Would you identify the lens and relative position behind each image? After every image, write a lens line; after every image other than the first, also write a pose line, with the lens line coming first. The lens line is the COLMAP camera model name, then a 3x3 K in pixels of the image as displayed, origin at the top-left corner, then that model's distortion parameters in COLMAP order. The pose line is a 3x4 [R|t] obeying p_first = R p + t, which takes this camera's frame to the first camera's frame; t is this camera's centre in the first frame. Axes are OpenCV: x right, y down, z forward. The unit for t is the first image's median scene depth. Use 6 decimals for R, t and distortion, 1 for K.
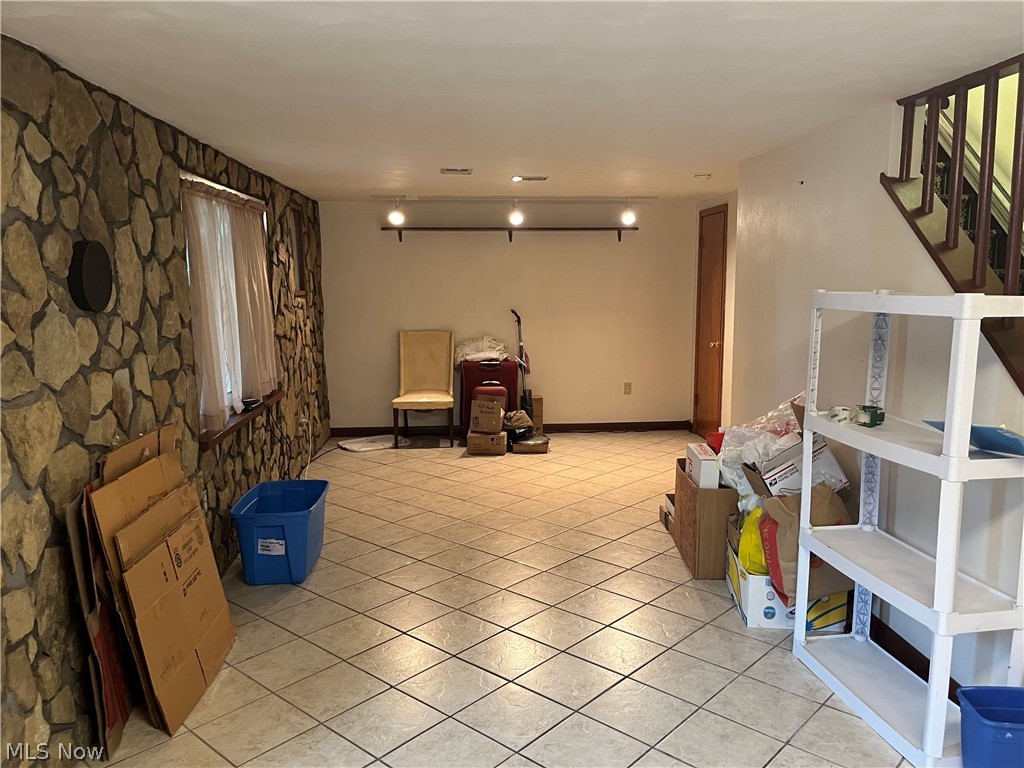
lens RADIAL K [[775.0, 0, 515.3], [0, 775.0, 386.3], [0, 0, 1]] dist [0.038930, -0.041014]
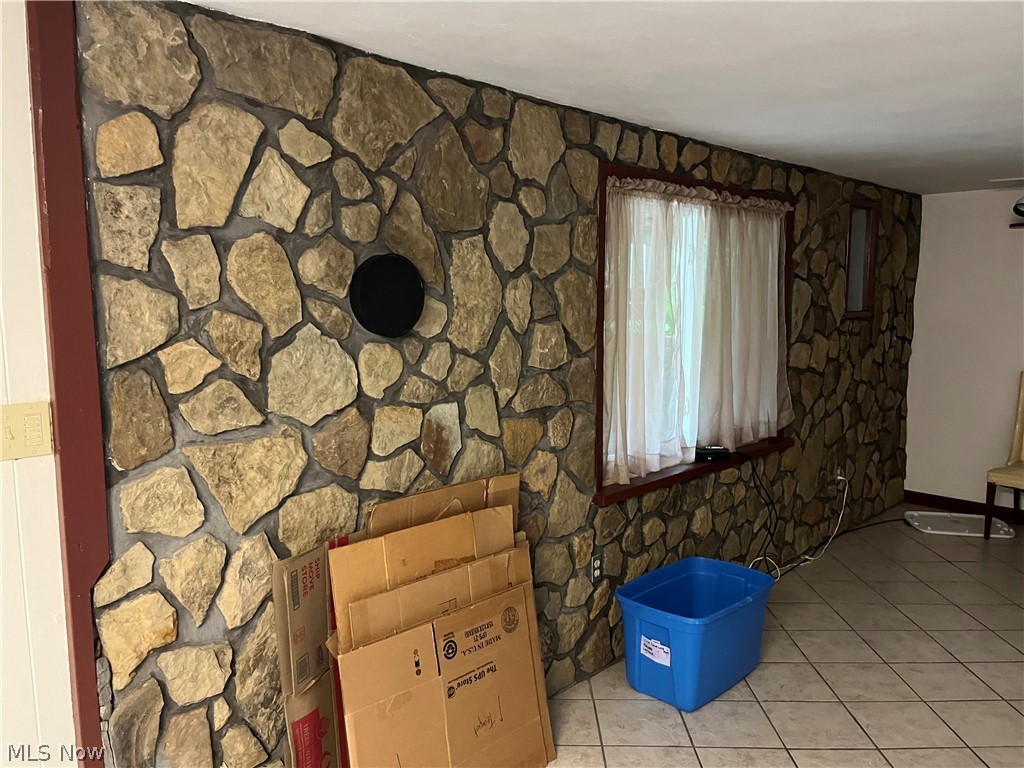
lens RADIAL K [[775.0, 0, 510.3], [0, 775.0, 387.3], [0, 0, 1]] dist [0.038930, -0.041014]
pose [[0.661530, 0.100605, -0.743139, 0.170708], [-0.112096, 0.993093, 0.034658, -0.076799], [0.741493, 0.060376, 0.668239, 0.482618]]
